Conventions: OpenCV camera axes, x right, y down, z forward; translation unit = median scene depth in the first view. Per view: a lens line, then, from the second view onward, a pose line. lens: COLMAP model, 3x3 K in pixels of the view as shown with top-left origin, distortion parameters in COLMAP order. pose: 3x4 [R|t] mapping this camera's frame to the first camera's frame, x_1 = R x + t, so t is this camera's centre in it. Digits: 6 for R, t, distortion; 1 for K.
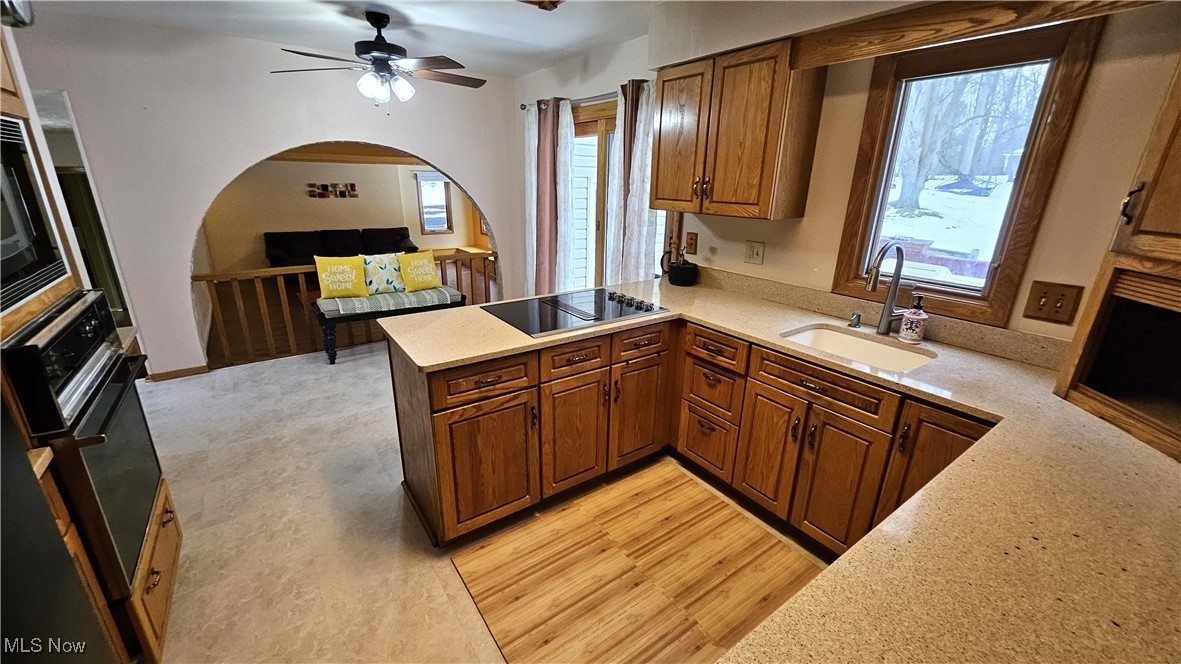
lens RADIAL K [[466.0, 0, 591.2], [0, 466.0, 335.4], [0, 0, 1]] dist [0.001846, -0.000296]
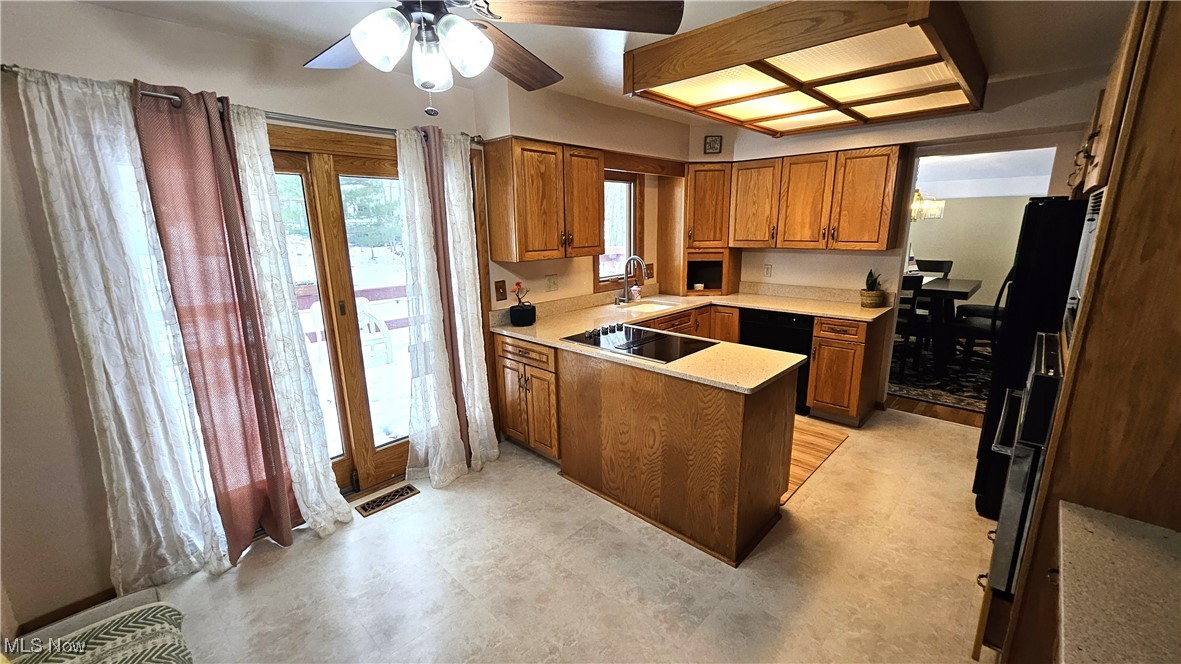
lens RADIAL K [[466.0, 0, 592.1], [0, 466.0, 331.3], [0, 0, 1]] dist [0.001846, -0.000296]
pose [[-0.190198, -0.235731, 0.953025, -1.190952], [0.324280, 0.901174, 0.287623, -0.479384], [-0.926643, 0.363752, -0.094958, 1.269927]]
